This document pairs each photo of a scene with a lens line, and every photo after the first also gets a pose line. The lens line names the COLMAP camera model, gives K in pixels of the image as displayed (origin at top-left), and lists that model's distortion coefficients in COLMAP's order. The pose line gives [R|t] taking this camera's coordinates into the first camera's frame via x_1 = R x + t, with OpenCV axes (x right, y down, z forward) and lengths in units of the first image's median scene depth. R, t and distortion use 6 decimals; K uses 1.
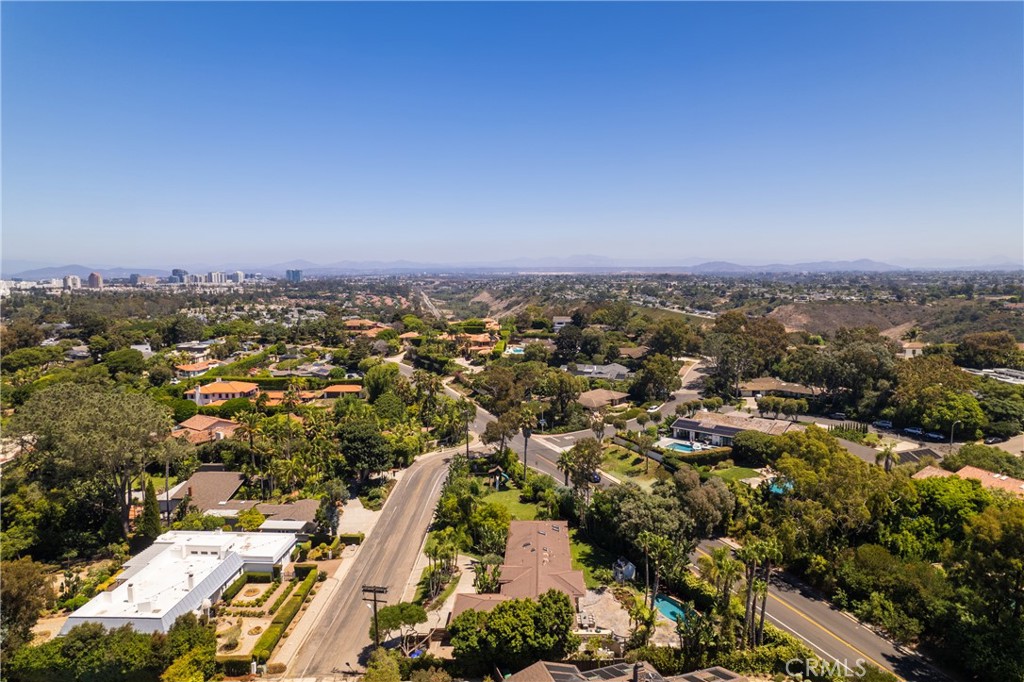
lens RADIAL K [[655.6, 0, 513.6], [0, 655.6, 336.0], [0, 0, 1]] dist [-0.064216, 0.051322]
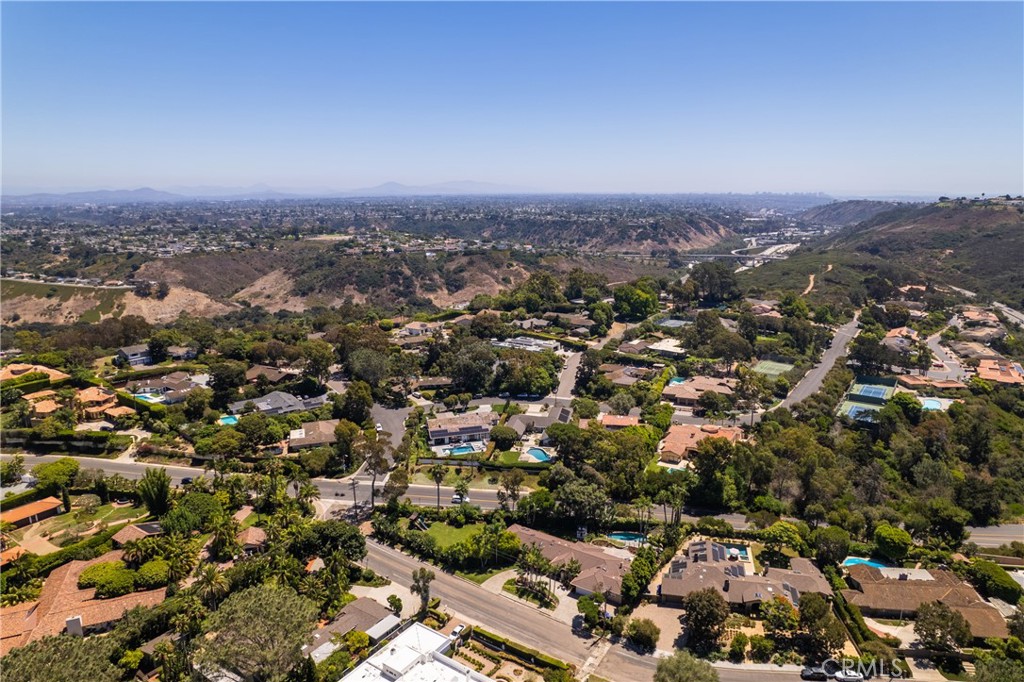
lens RADIAL K [[655.6, 0, 513.6], [0, 655.6, 342.5], [0, 0, 1]] dist [-0.064216, 0.051322]
pose [[0.531505, -0.191131, 0.825210, -0.563650], [0.090963, 0.981456, 0.168732, -0.203238], [-0.842157, -0.014618, 0.539034, 0.082582]]
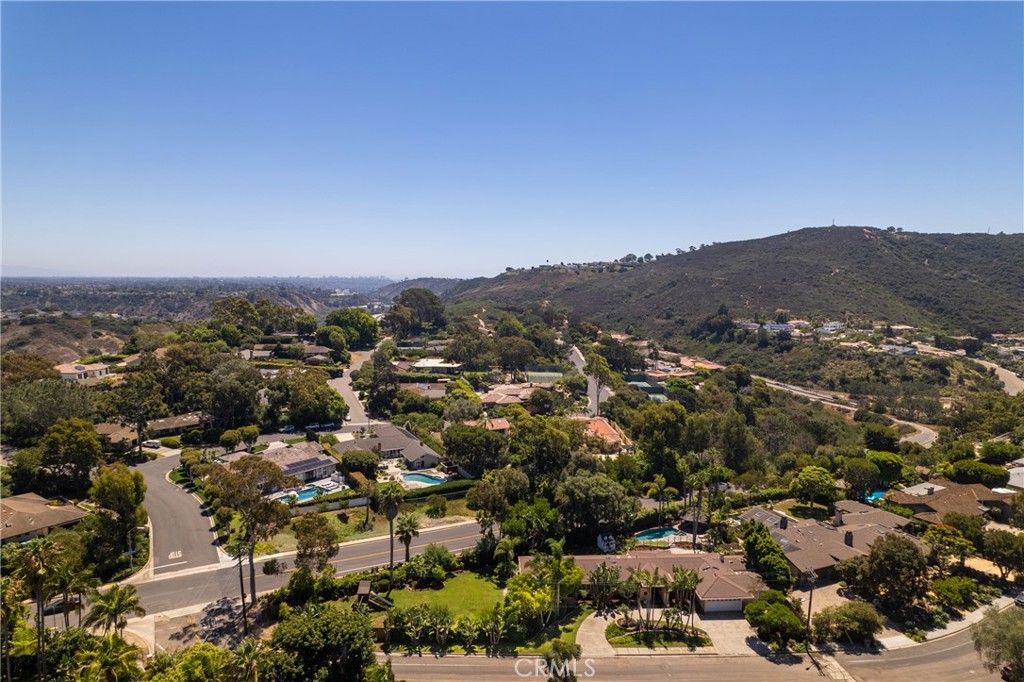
lens RADIAL K [[655.6, 0, 512.1], [0, 655.6, 340.2], [0, 0, 1]] dist [-0.064216, 0.051322]
pose [[-0.077618, -0.091404, 0.992784, -0.430785], [0.096394, 0.990435, 0.098724, -0.068359], [-0.992312, 0.103361, -0.068065, 0.521808]]
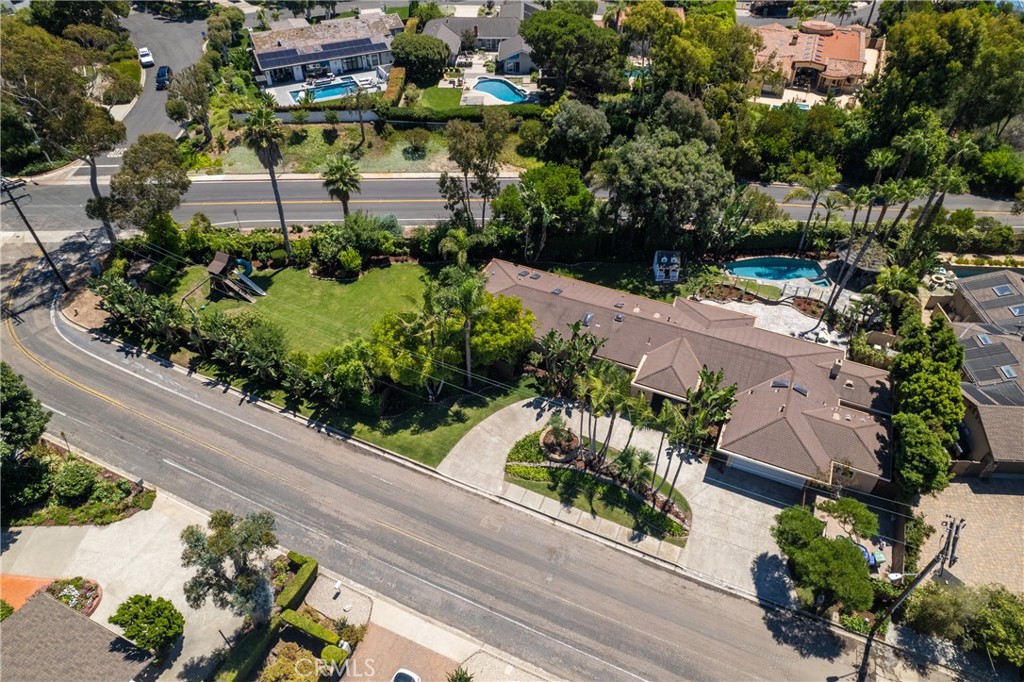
lens RADIAL K [[655.6, 0, 512.0], [0, 655.6, 343.7], [0, 0, 1]] dist [-0.064216, 0.051322]
pose [[0.381391, -0.604841, 0.699077, -0.189622], [0.091768, 0.777275, 0.622433, -0.014020], [-0.919848, -0.173238, 0.351951, 0.379926]]
